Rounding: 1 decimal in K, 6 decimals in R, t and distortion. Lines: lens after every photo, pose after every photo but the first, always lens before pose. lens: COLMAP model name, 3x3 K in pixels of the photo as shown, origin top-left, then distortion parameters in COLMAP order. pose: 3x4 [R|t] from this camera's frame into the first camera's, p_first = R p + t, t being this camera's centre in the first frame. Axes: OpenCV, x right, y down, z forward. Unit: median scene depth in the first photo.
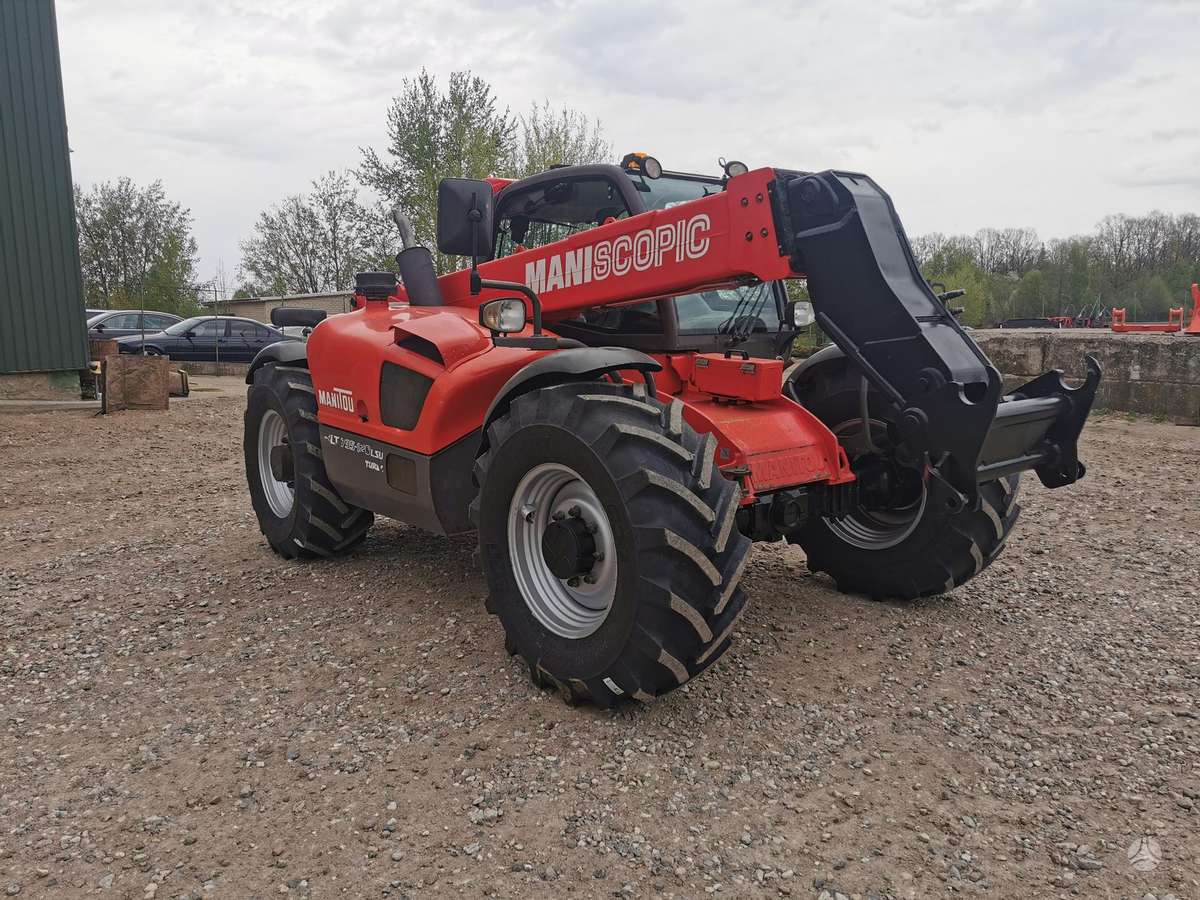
lens RADIAL K [[919.1, 0, 602.7], [0, 919.1, 457.1], [0, 0, 1]] dist [0.056749, -0.071470]
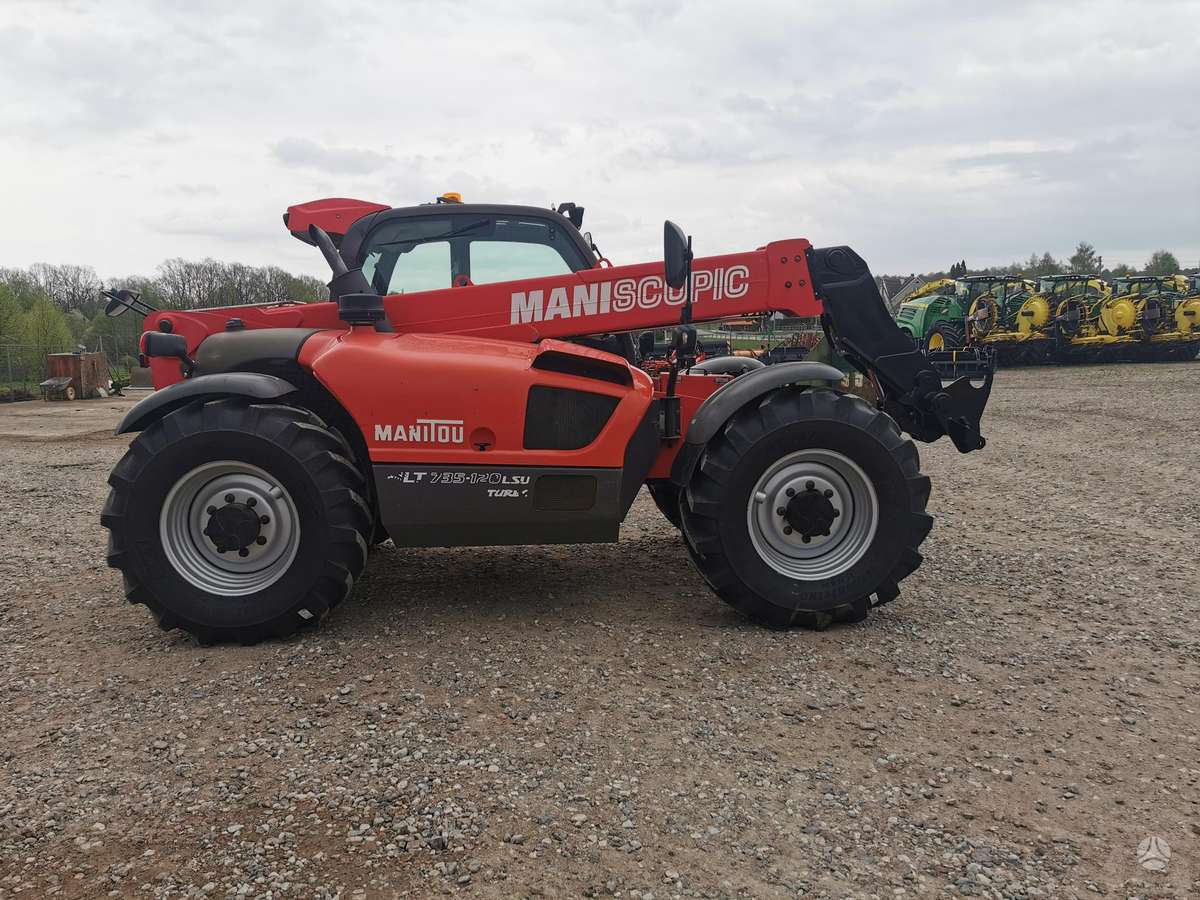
lens RADIAL K [[919.1, 0, 600.0], [0, 919.1, 460.8], [0, 0, 1]] dist [0.056749, -0.071470]
pose [[0.604869, -0.097615, 0.790319, -0.948712], [0.127561, 0.991520, 0.024837, -0.035593], [-0.786042, 0.085791, 0.612191, 0.314832]]
